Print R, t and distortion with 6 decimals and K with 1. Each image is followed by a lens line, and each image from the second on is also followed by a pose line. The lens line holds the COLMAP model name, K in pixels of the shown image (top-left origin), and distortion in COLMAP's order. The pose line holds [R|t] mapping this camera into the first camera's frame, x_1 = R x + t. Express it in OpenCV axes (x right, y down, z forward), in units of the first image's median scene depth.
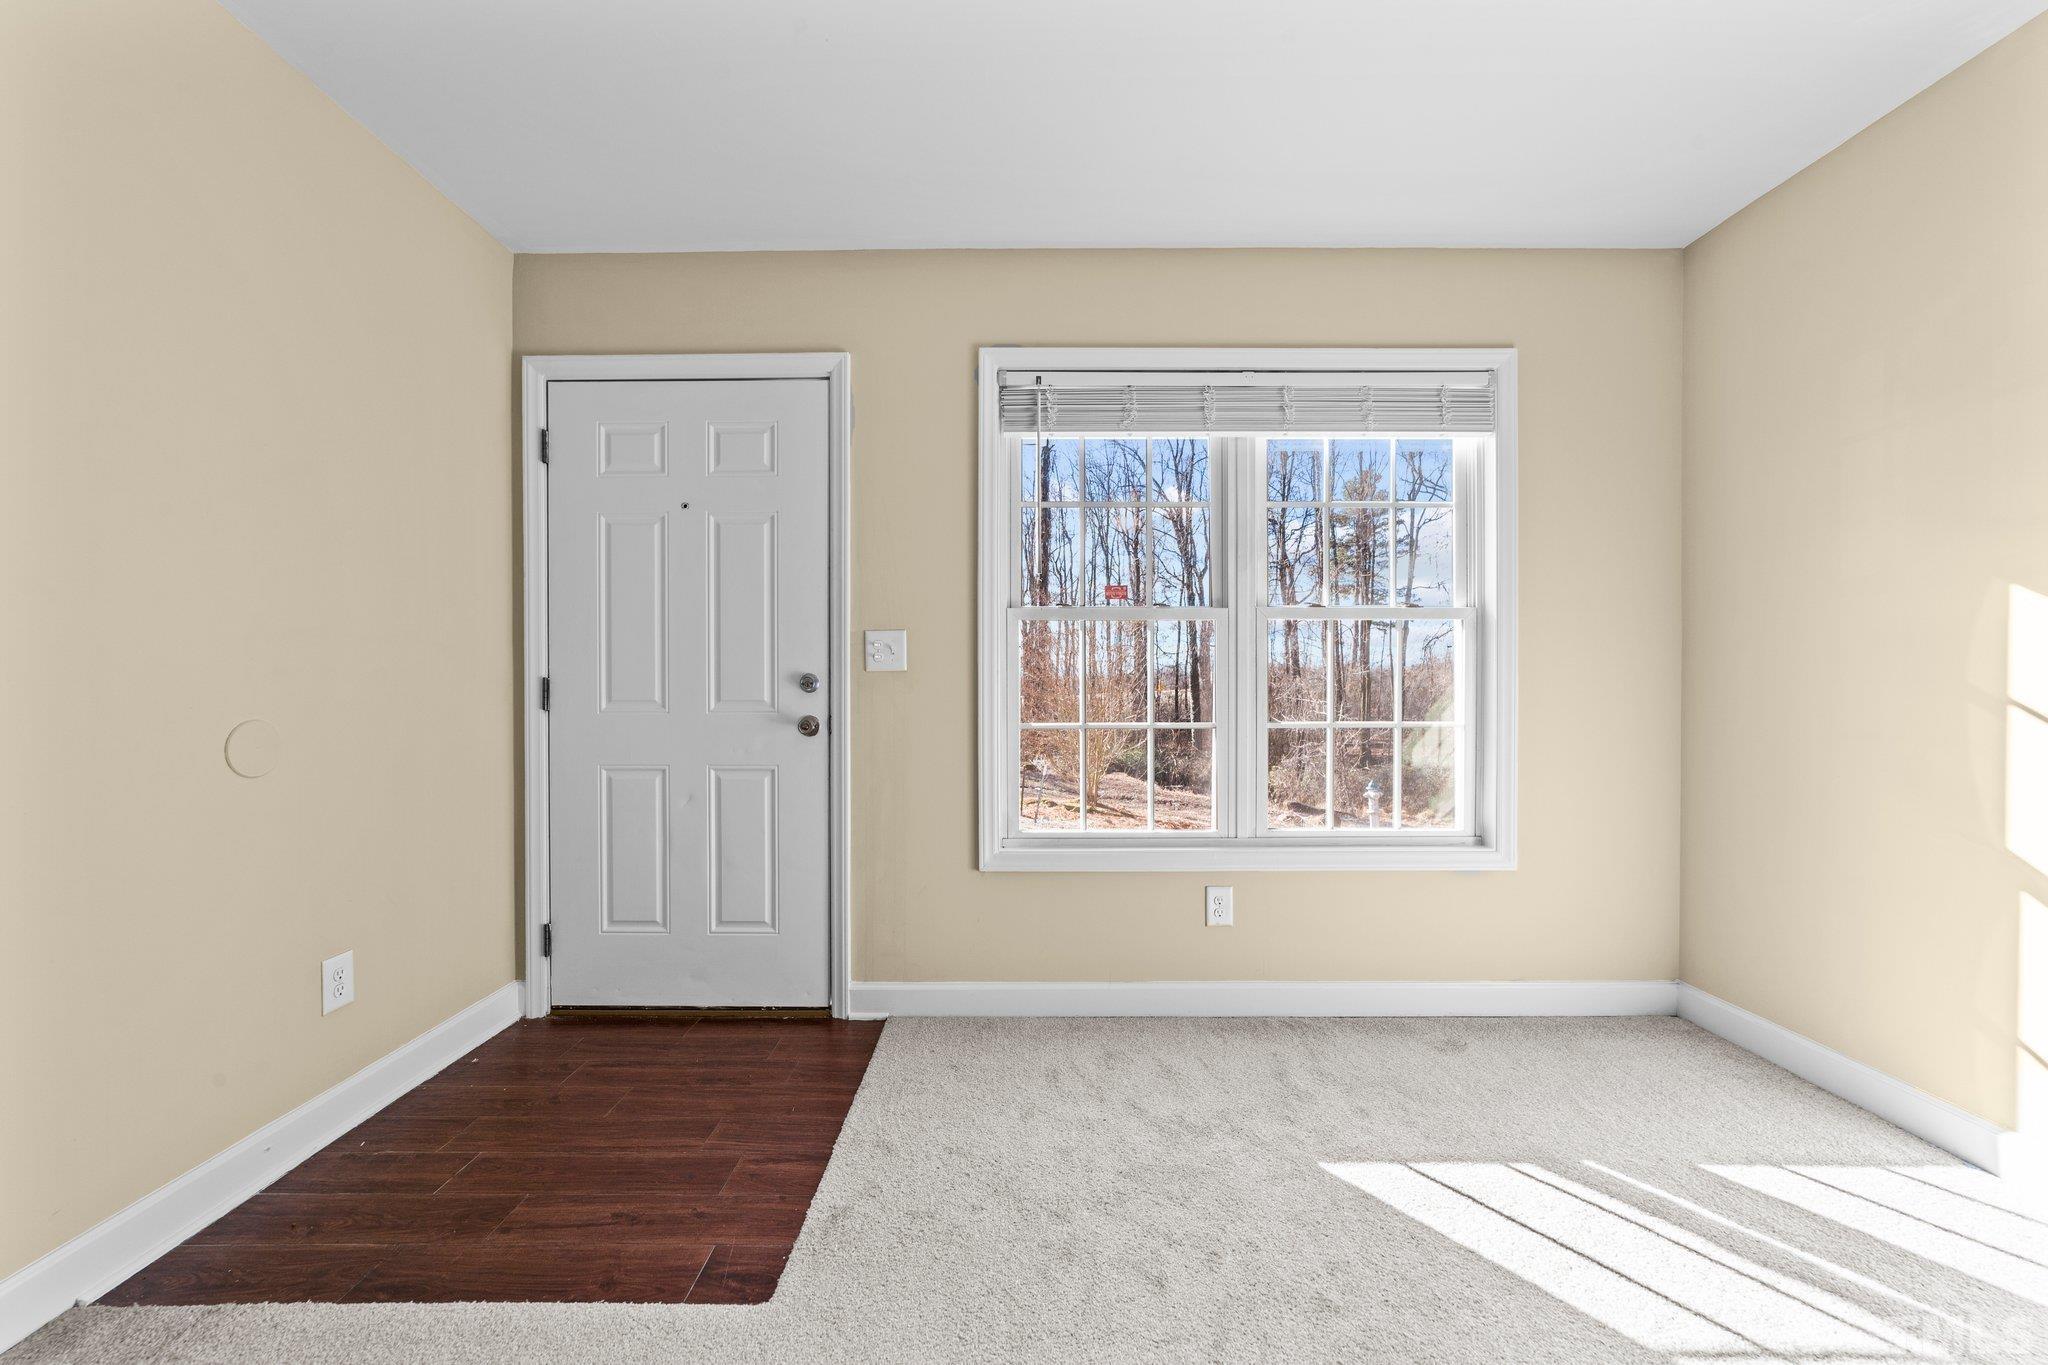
lens RADIAL K [[795.7, 0, 1017.1], [0, 795.7, 689.6], [0, 0, 1]] dist [-0.007847, 0.003785]
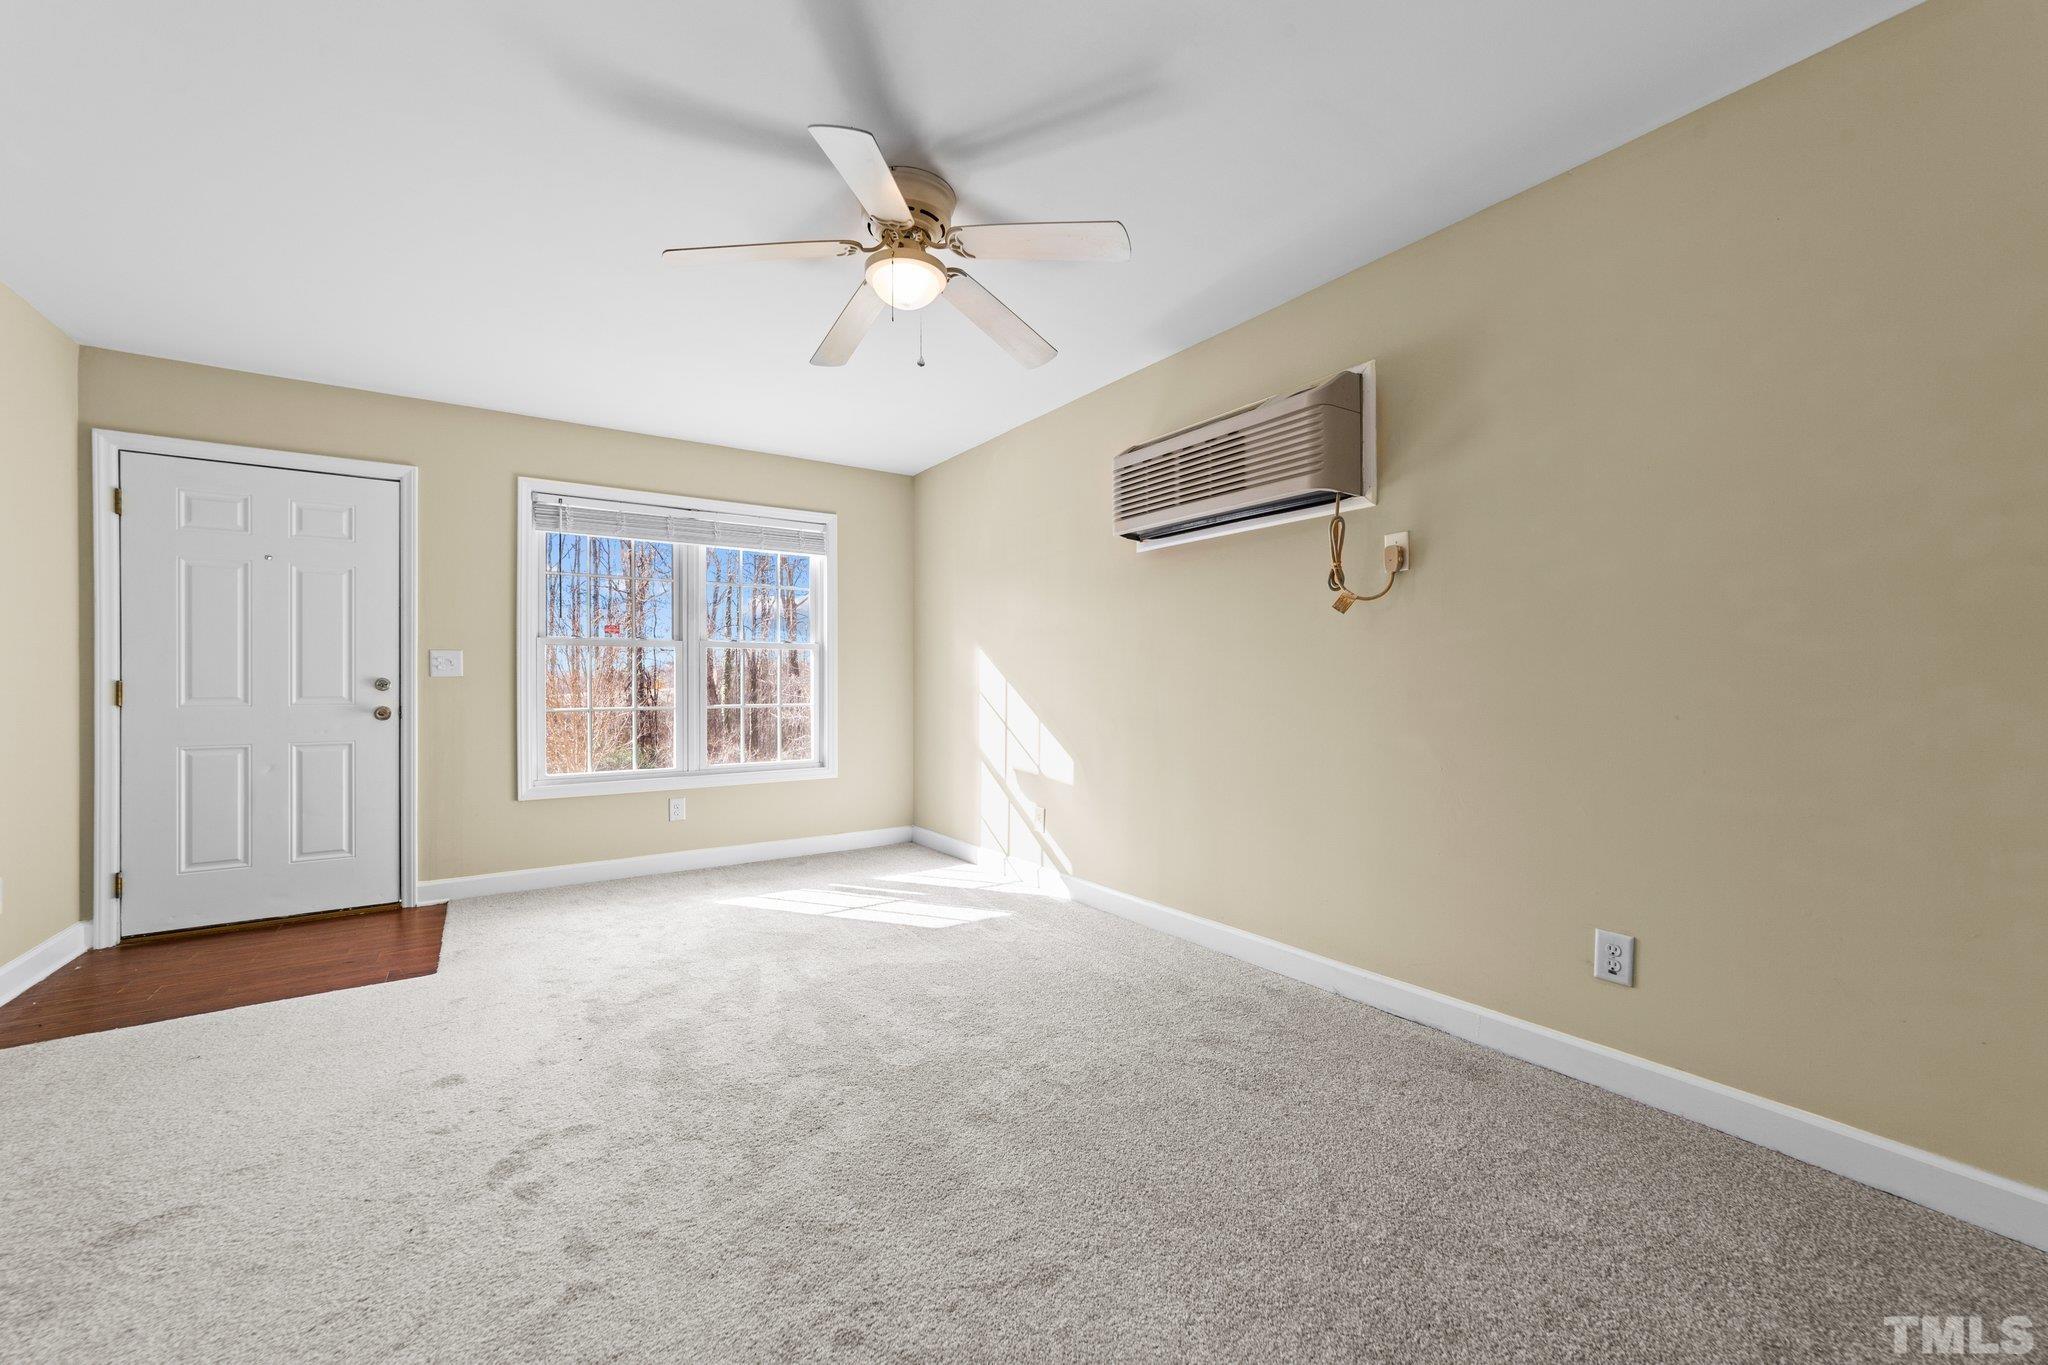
lens RADIAL K [[795.7, 0, 1024.6], [0, 795.7, 680.3], [0, 0, 1]] dist [-0.007847, 0.003785]
pose [[0.820217, -0.000585, 0.572052, -0.124927], [0.006095, 0.999952, -0.007716, 0.002856], [-0.572019, 0.009815, 0.820181, -0.898040]]
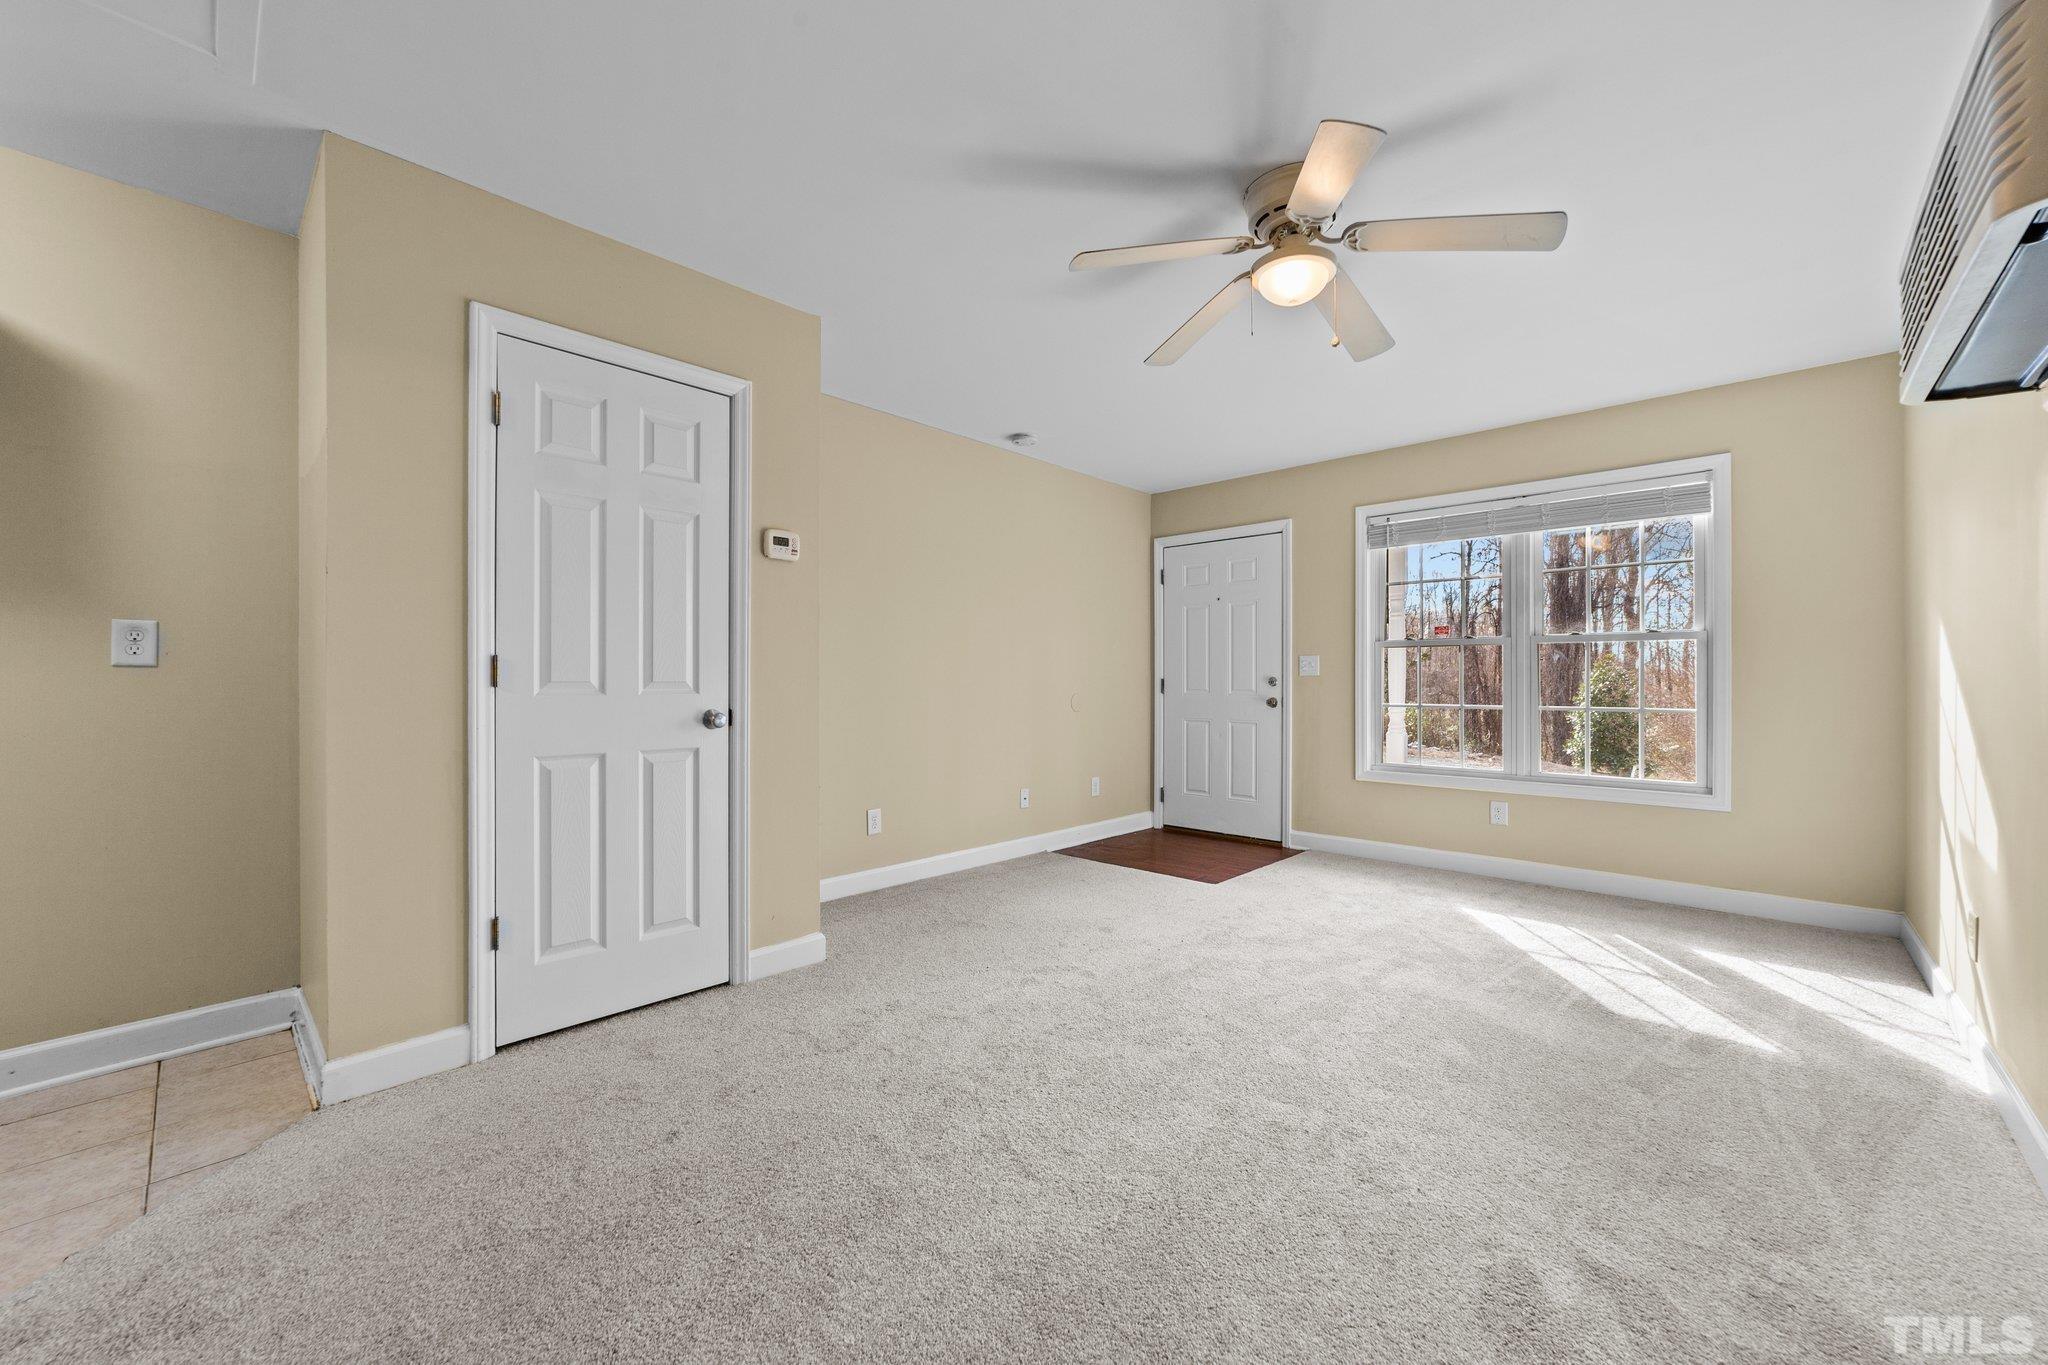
lens RADIAL K [[795.7, 0, 1020.8], [0, 795.7, 675.3], [0, 0, 1]] dist [-0.007847, 0.003785]
pose [[0.734324, -0.002300, -0.678795, 0.654372], [-0.007369, 0.999908, -0.011360, 0.004156], [0.678759, 0.013344, 0.734240, -0.947365]]
